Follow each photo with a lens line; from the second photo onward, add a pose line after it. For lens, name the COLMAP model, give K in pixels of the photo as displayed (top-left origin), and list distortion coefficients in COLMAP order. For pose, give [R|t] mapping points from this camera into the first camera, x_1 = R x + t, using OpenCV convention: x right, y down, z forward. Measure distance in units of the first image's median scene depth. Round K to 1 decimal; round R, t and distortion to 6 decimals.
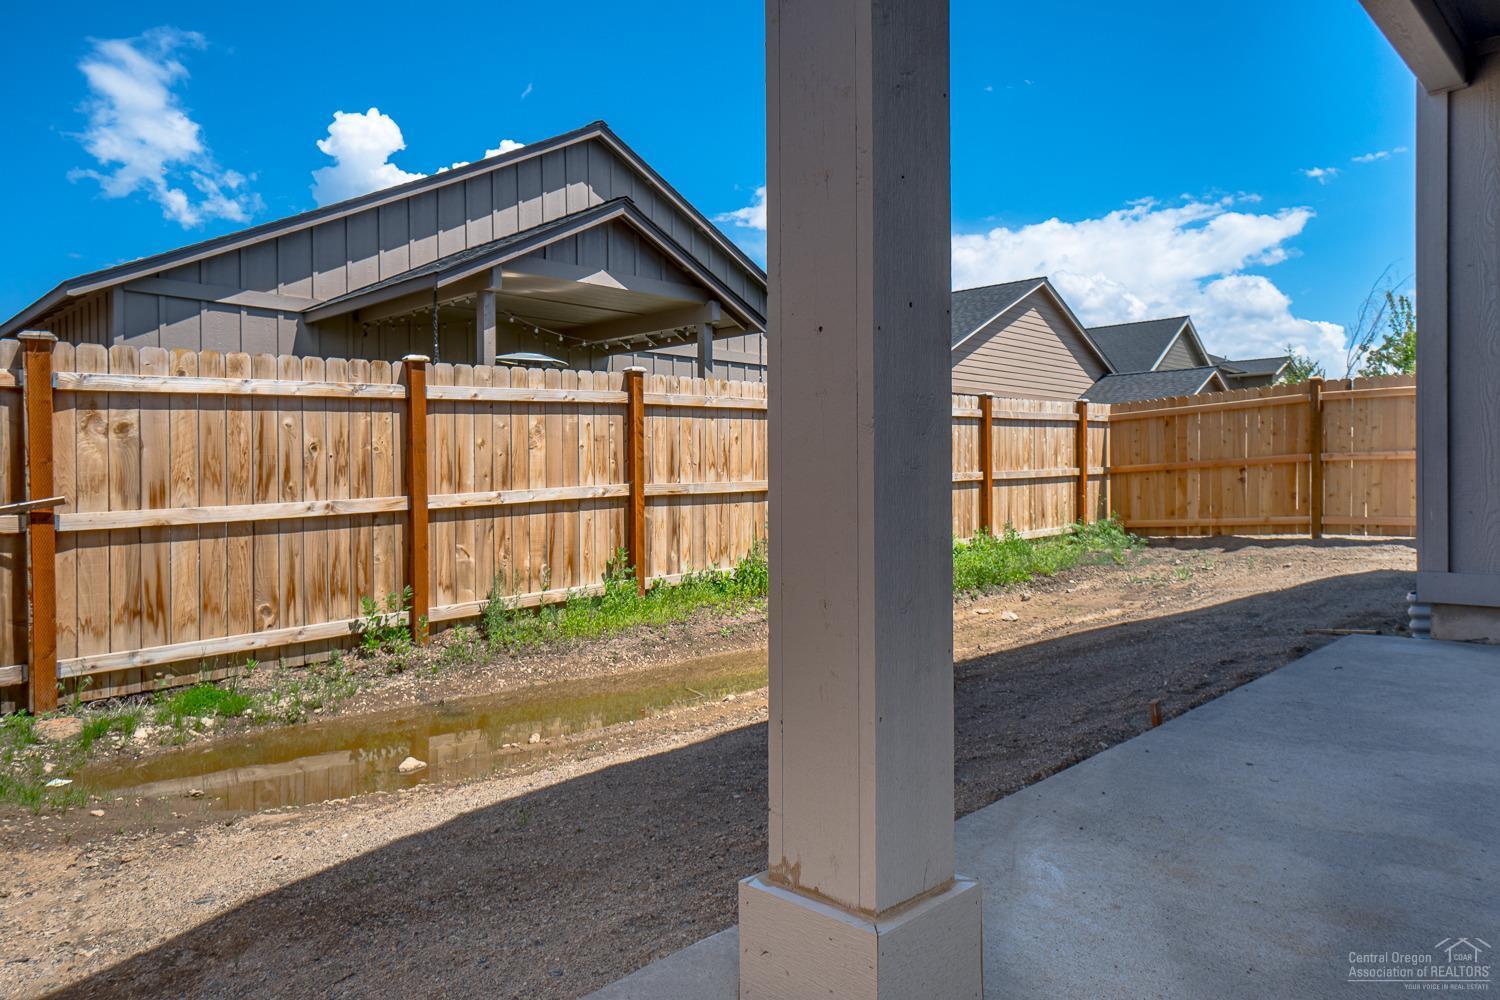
lens RADIAL K [[1004.6, 0, 750.0], [0, 1004.6, 500.0], [0, 0, 1]] dist [0.026717, 0.000971]
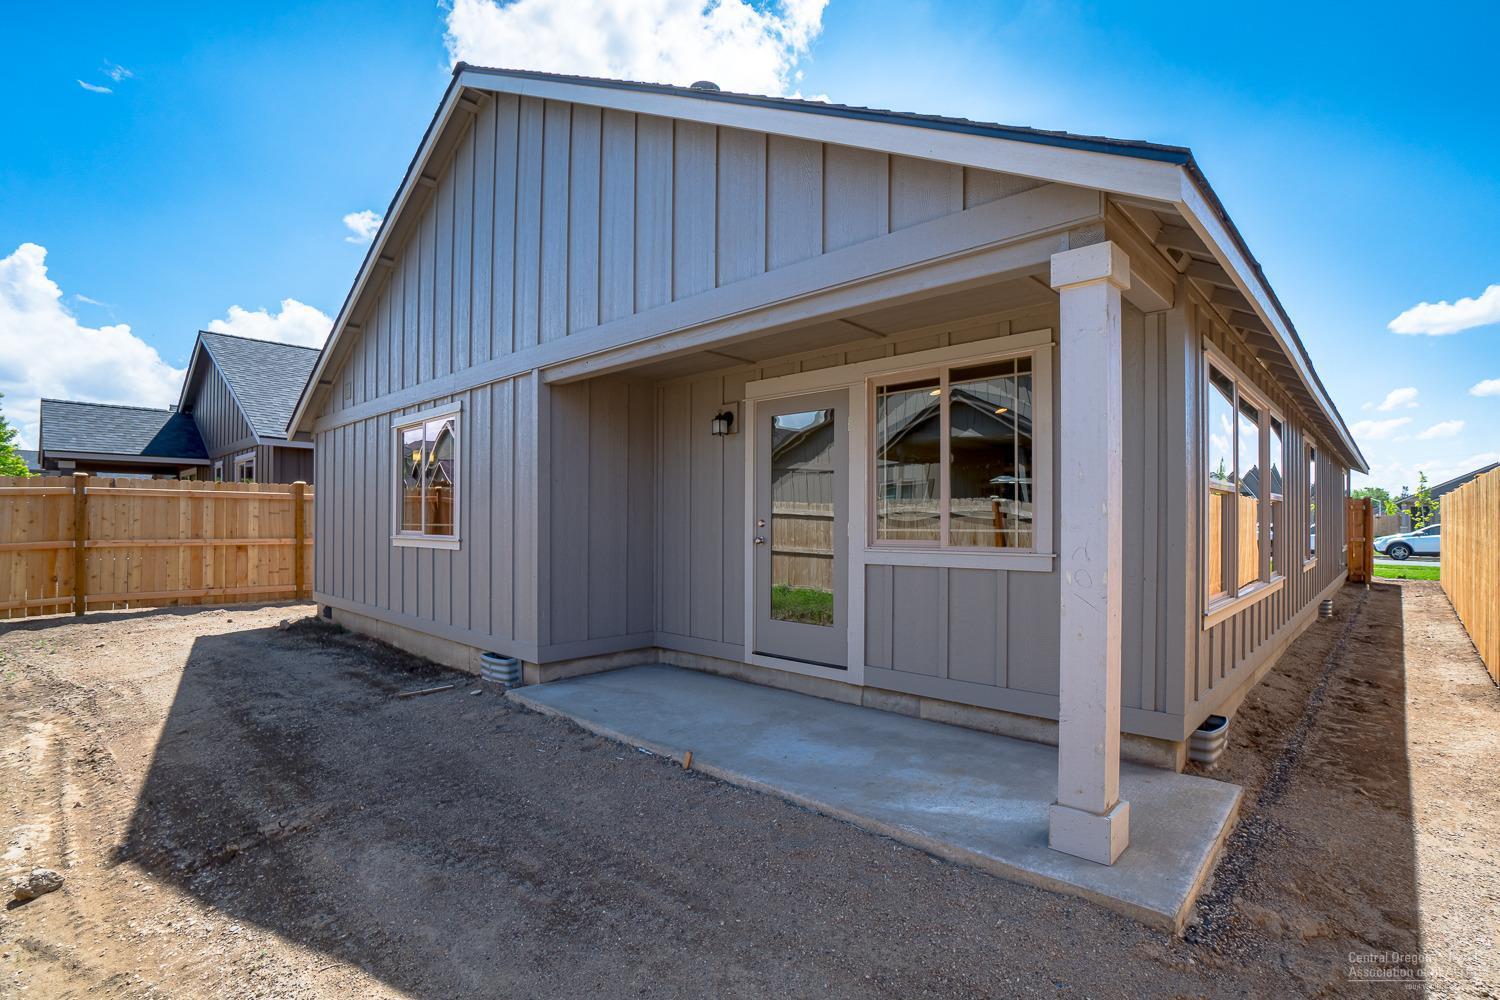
lens RADIAL K [[702.1, 0, 749.5], [0, 702.1, 515.6], [0, 0, 1]] dist [-0.001650, -0.000308]
pose [[-0.067521, 0.013080, 0.997632, -0.281082], [-0.001852, 0.999911, -0.013236, -0.066765], [-0.997716, -0.002742, -0.067491, 0.314546]]
